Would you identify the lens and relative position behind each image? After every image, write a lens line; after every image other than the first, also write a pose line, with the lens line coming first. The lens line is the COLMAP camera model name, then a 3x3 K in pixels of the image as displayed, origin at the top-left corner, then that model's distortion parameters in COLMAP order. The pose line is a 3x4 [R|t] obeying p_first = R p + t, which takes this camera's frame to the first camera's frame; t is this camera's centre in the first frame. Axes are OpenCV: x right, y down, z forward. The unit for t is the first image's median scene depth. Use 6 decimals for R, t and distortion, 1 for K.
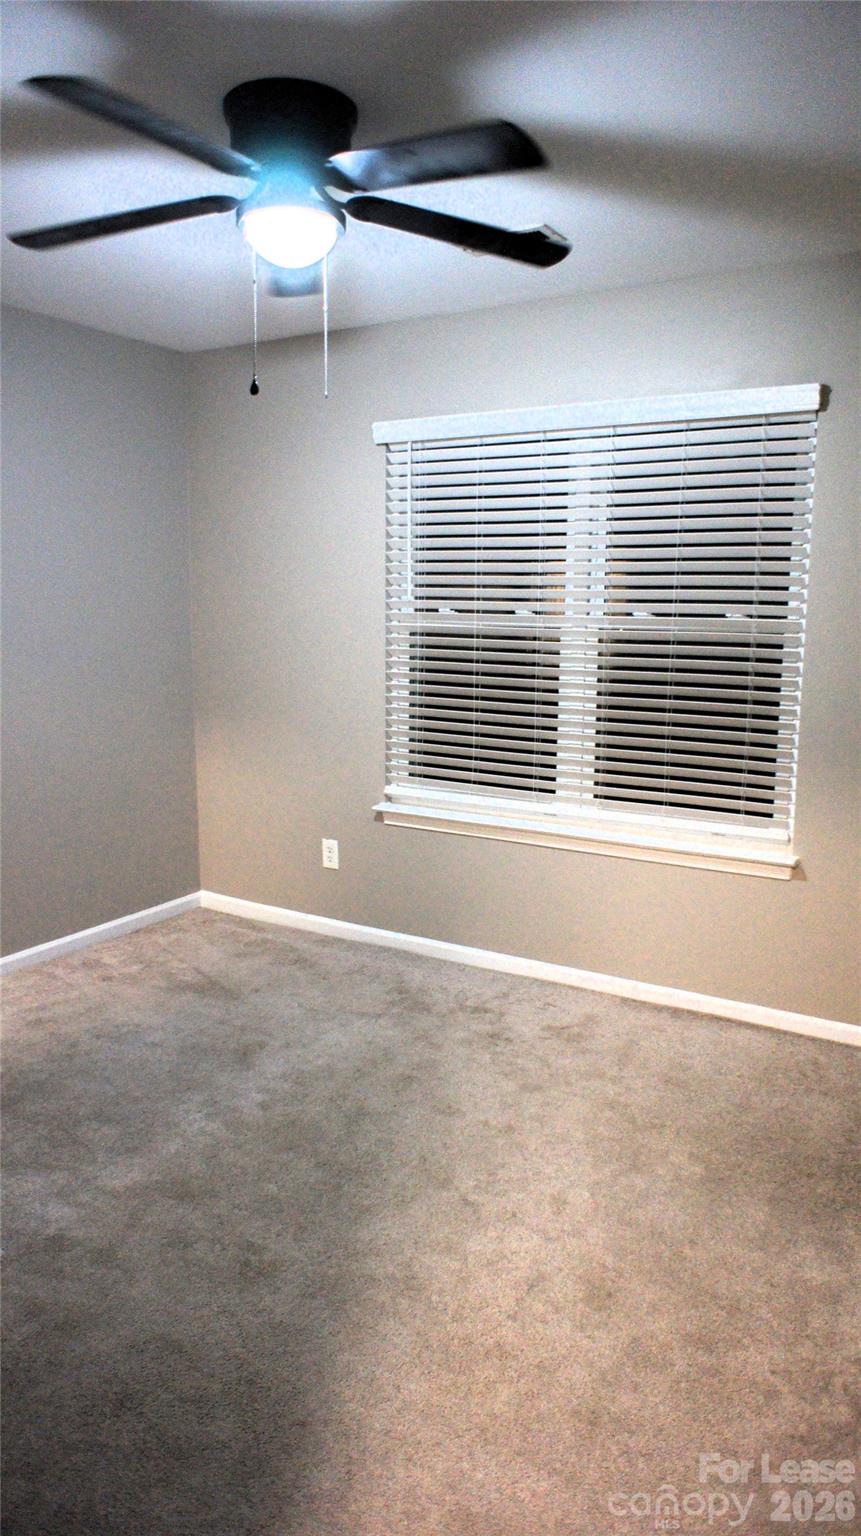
lens RADIAL K [[1075.7, 0, 430.5], [0, 1075.7, 768.0], [0, 0, 1]] dist [-0.059977, 0.116892]
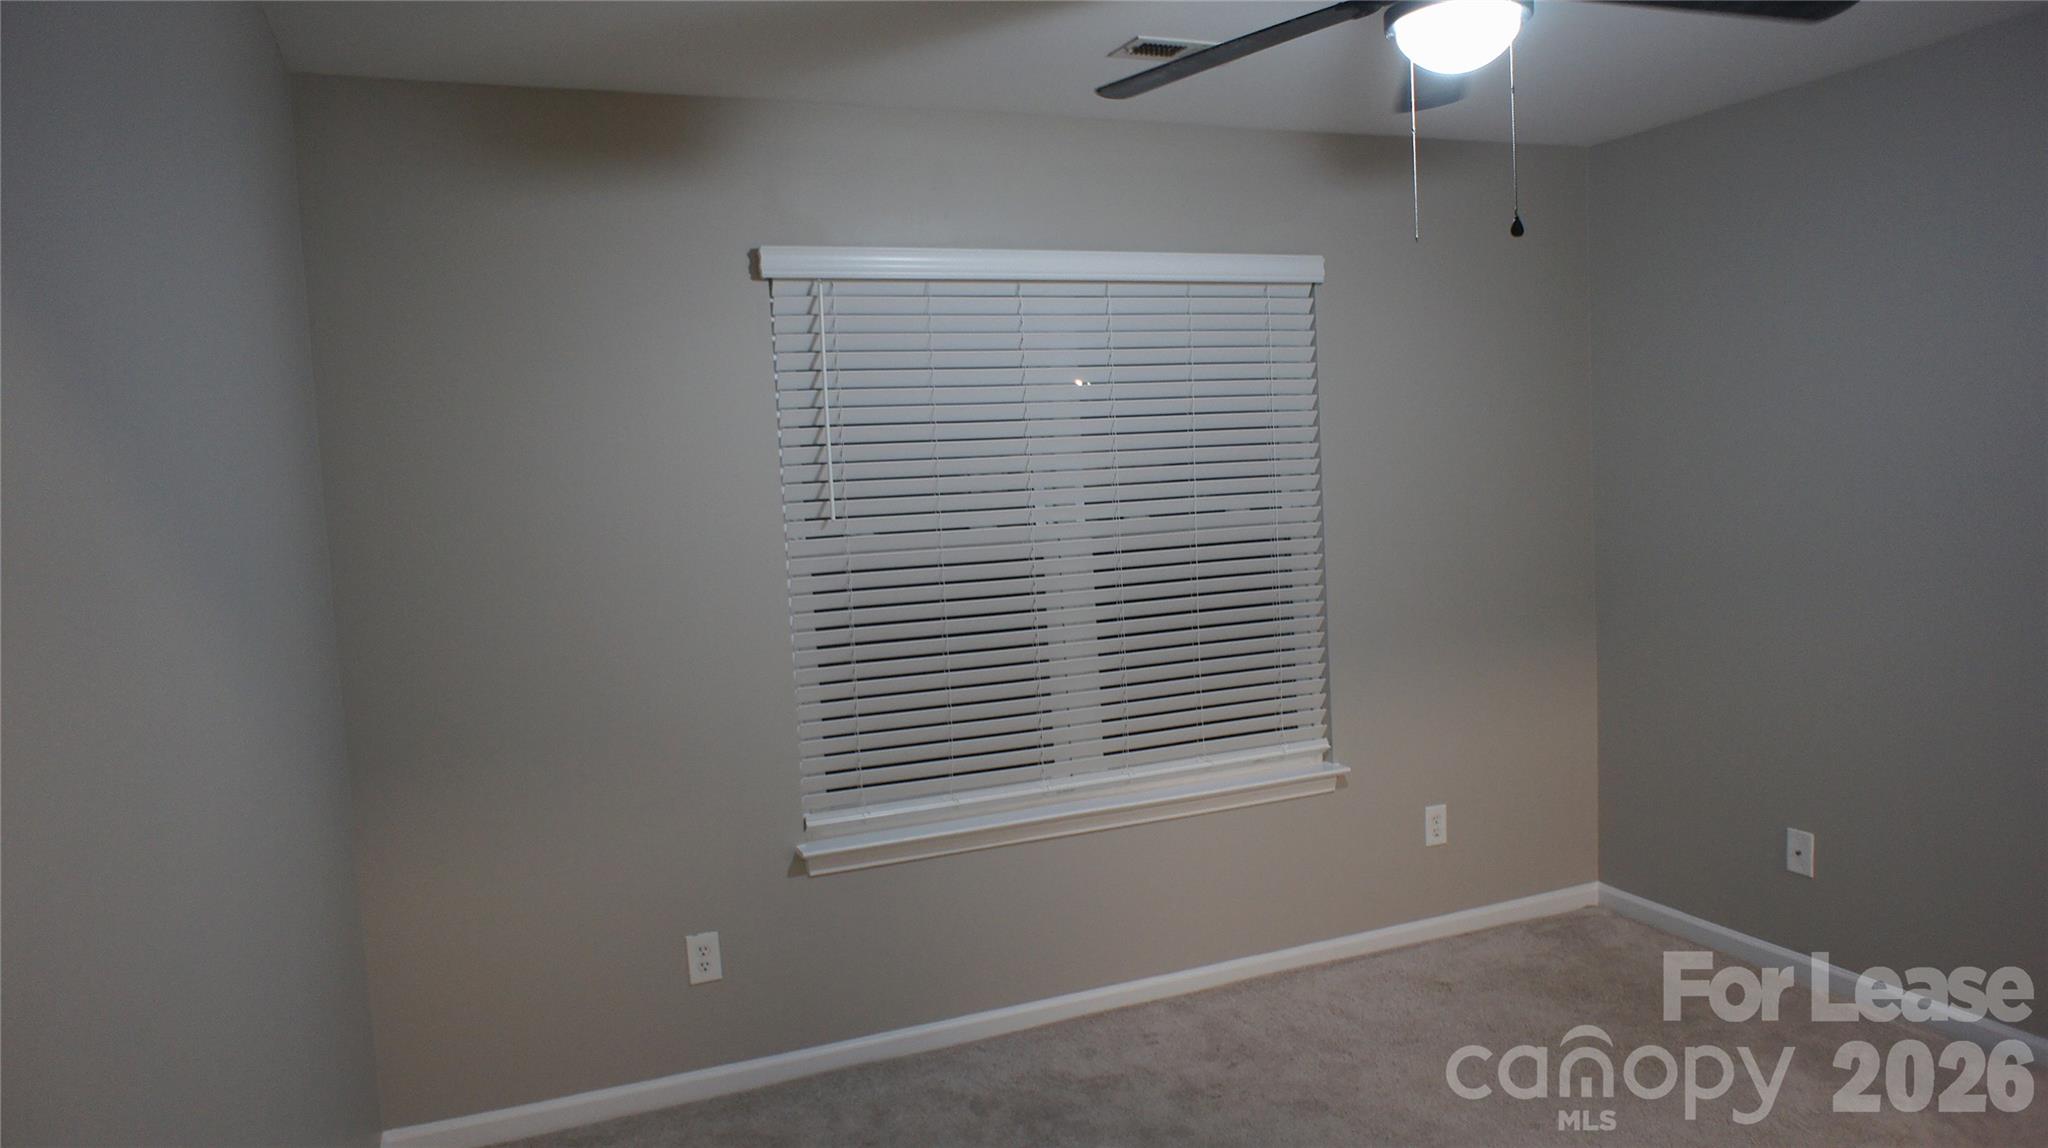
lens RADIAL K [[1385.7, 0, 1024.8], [0, 1385.7, 580.5], [0, 0, 1]] dist [-0.074454, 0.097693]
pose [[0.581057, -0.093484, 0.808476, -0.674730], [0.188644, 0.981798, -0.022055, -0.085006], [-0.791699, 0.165329, 0.588115, 0.446378]]
